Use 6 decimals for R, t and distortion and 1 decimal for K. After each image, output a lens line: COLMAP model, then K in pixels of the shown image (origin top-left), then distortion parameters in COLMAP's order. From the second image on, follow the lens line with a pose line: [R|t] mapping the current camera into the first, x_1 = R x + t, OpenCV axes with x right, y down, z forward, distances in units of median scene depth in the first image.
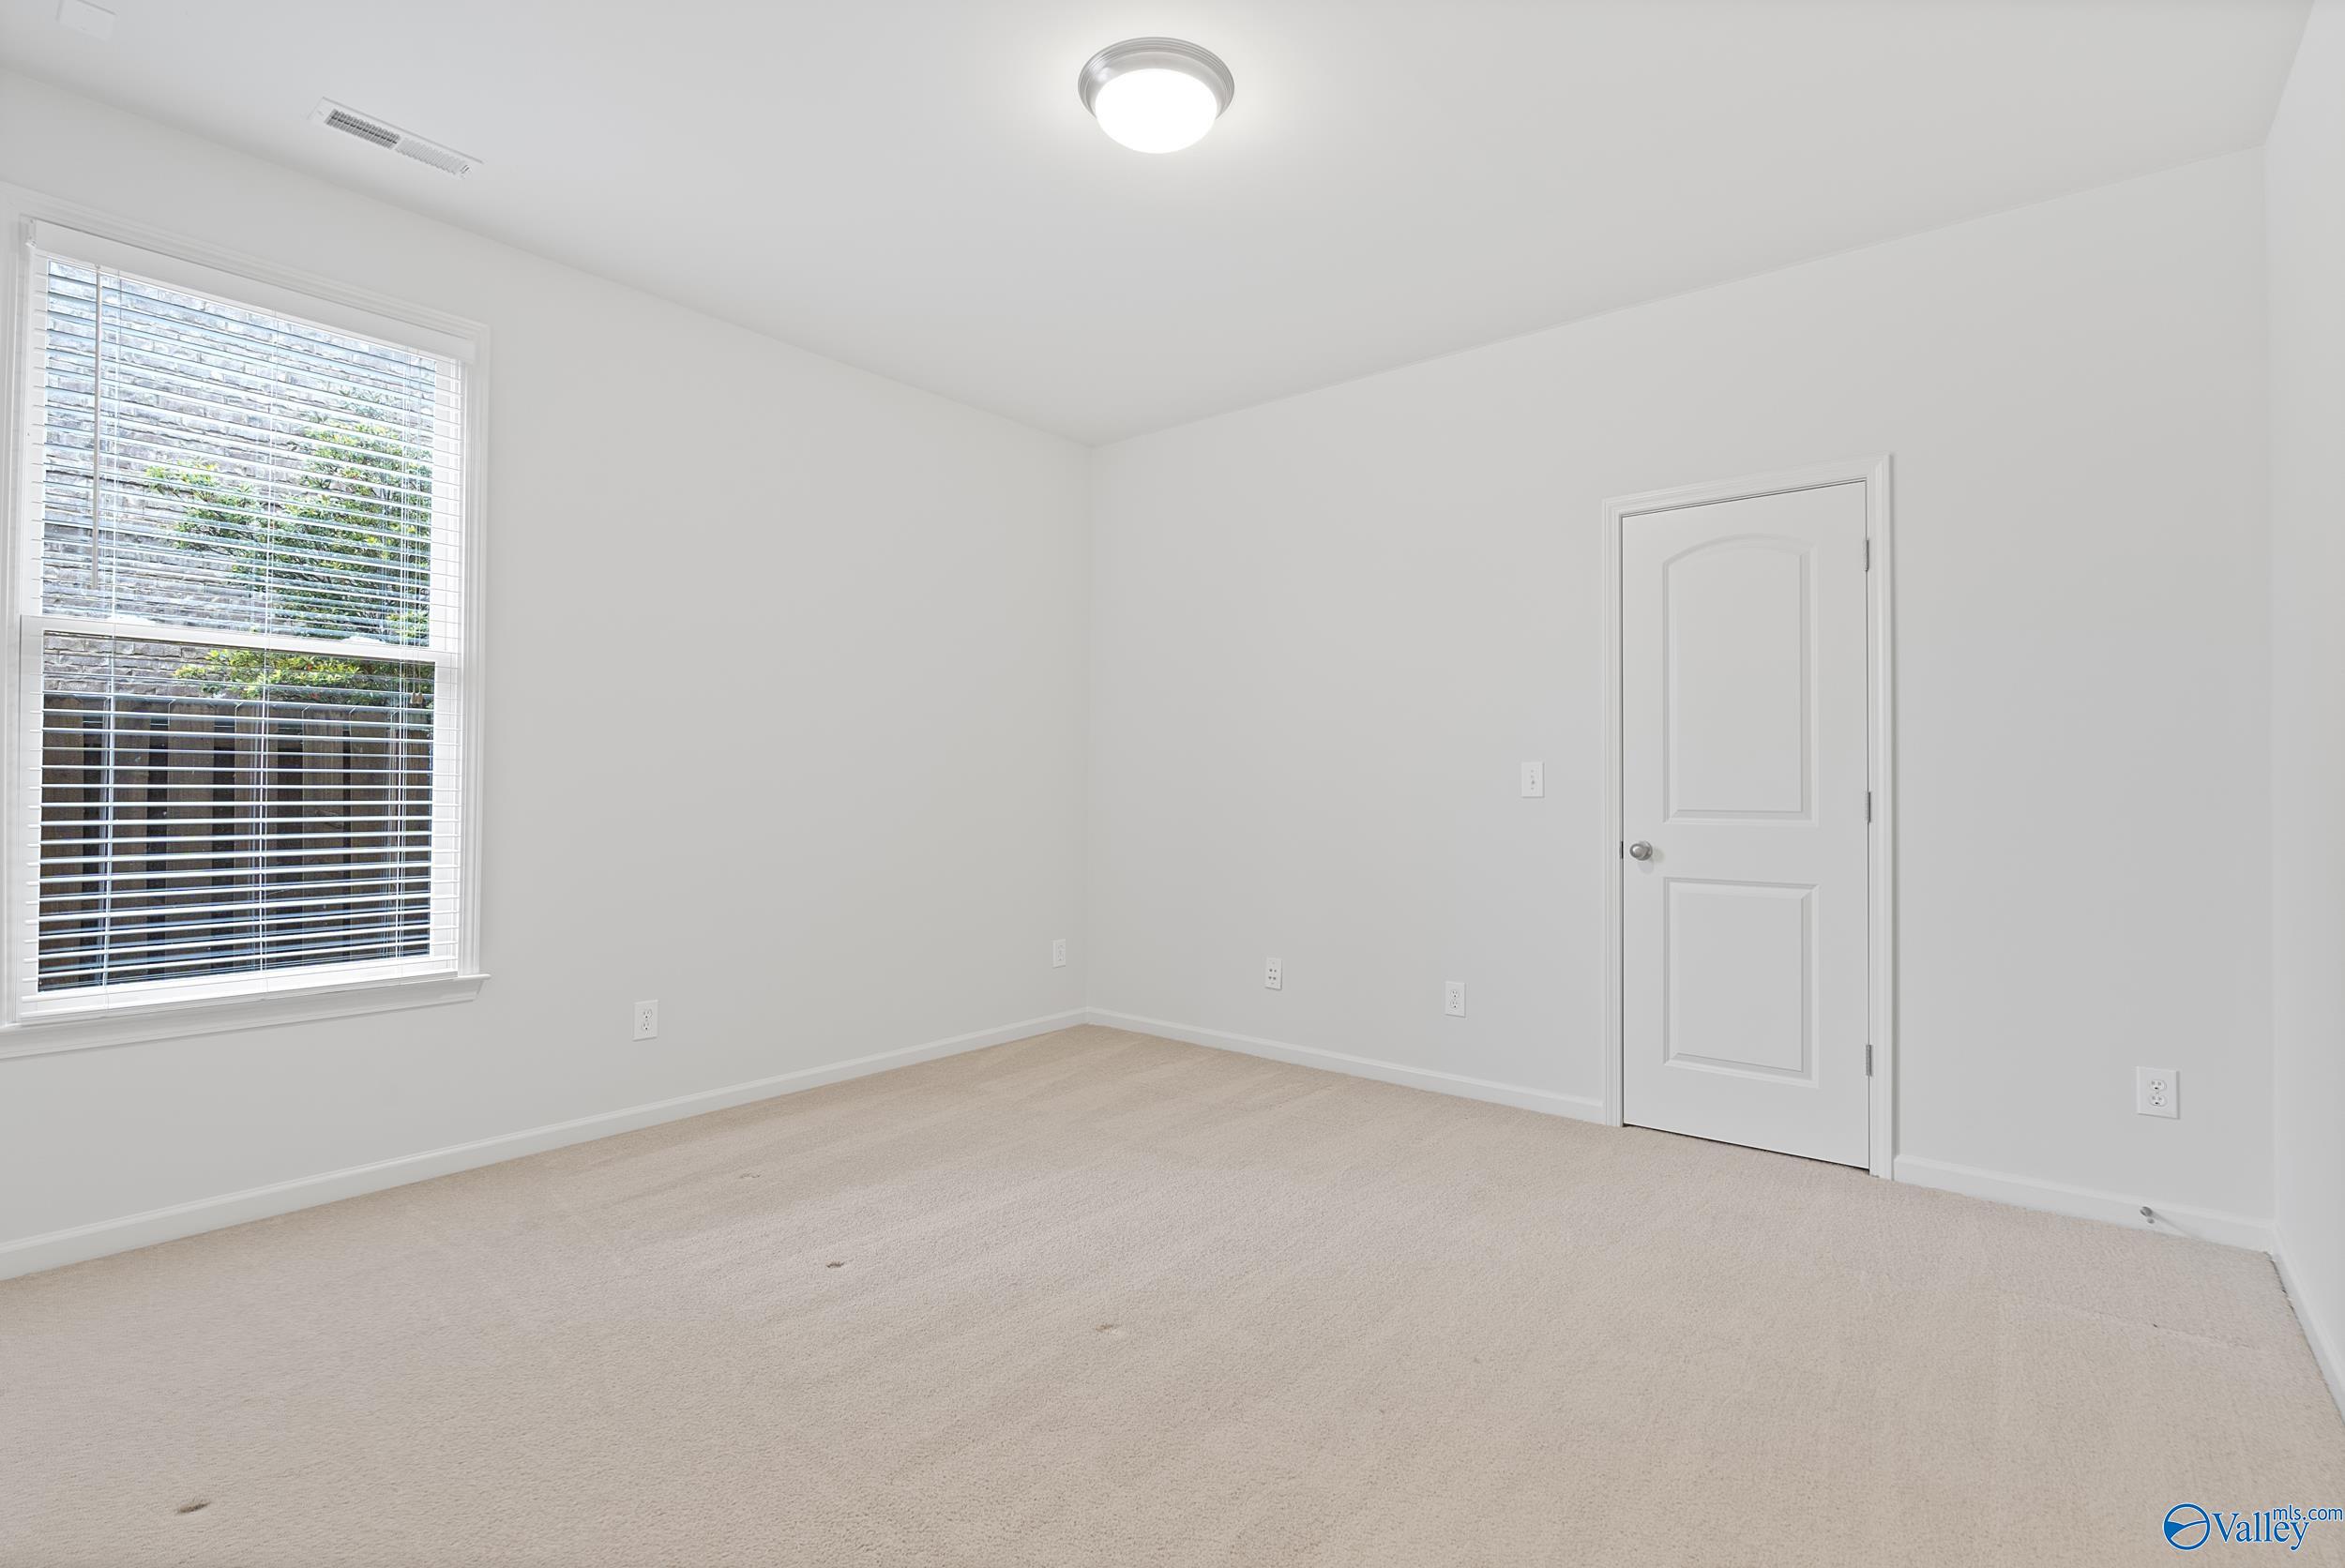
lens RADIAL K [[1071.7, 0, 1177.4], [0, 1071.7, 780.2], [0, 0, 1]] dist [-0.002012, 0.000002]
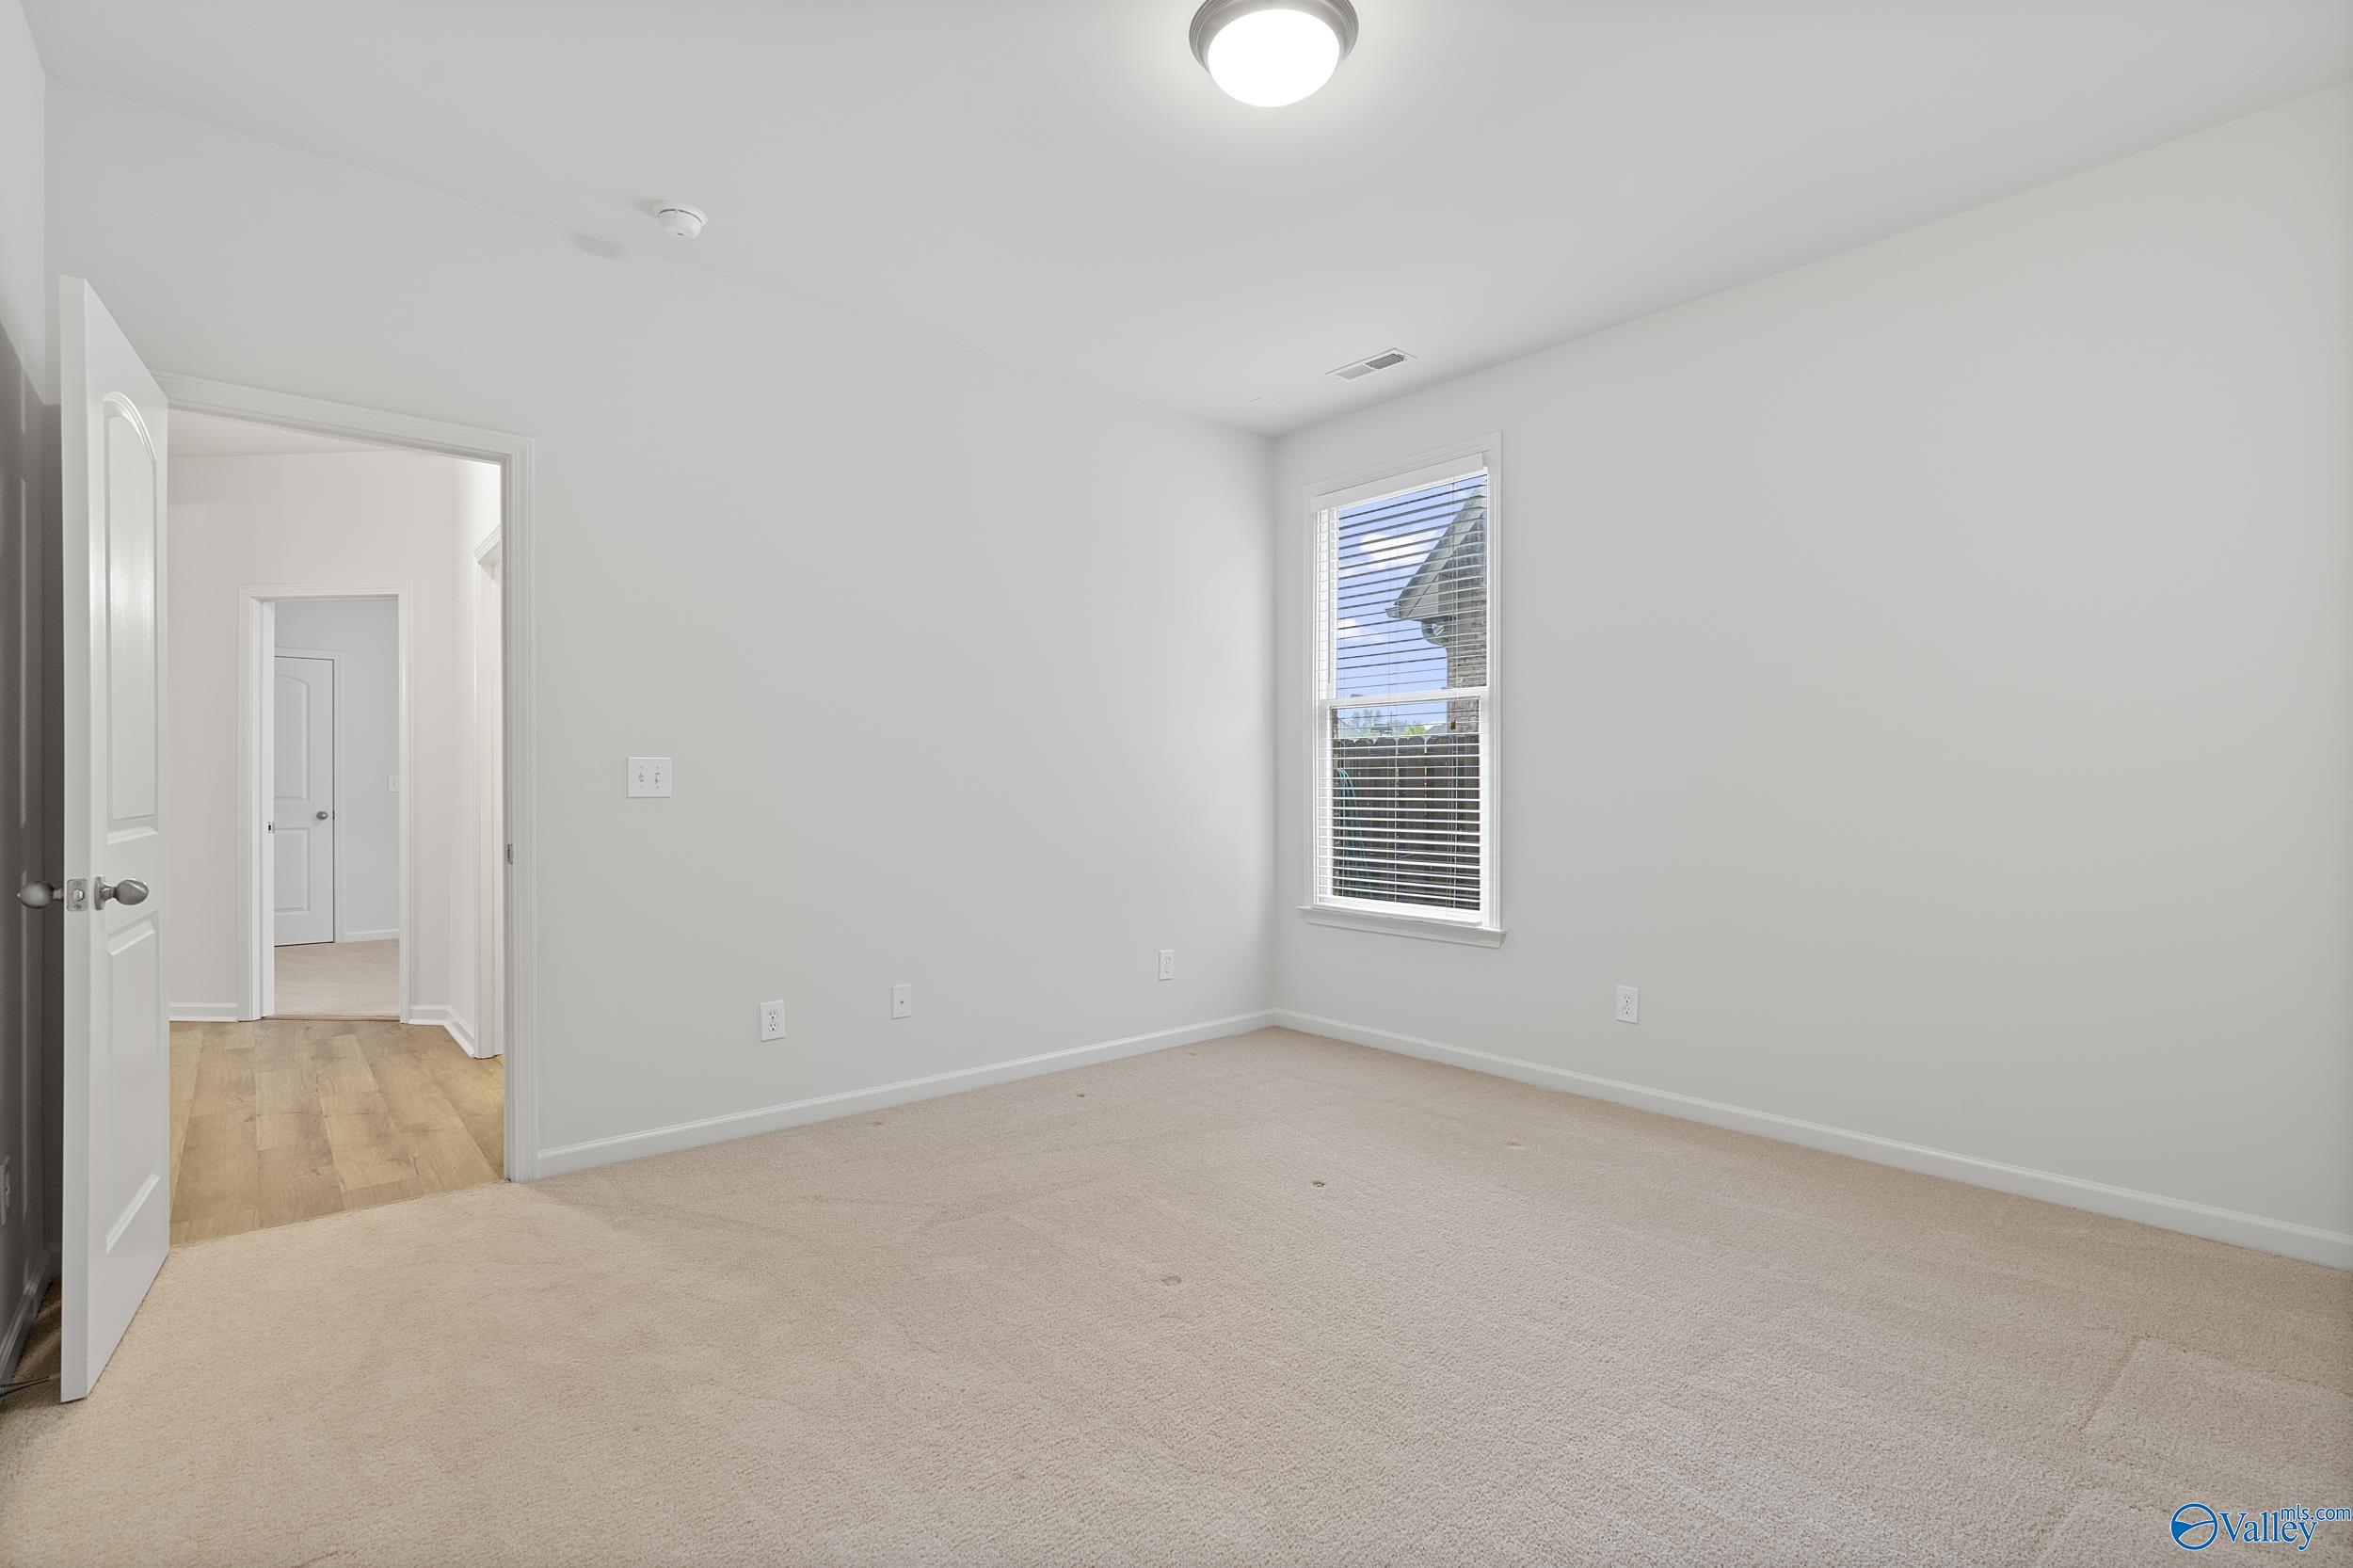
lens RADIAL K [[1075.5, 0, 1181.4], [0, 1075.5, 780.2], [0, 0, 1]] dist [-0.002012, 0.000002]
pose [[-0.151424, -0.006815, -0.988445, 0.769082], [0.013341, 0.999871, -0.008937, 0.003431], [0.988379, -0.014540, -0.151313, 0.877438]]
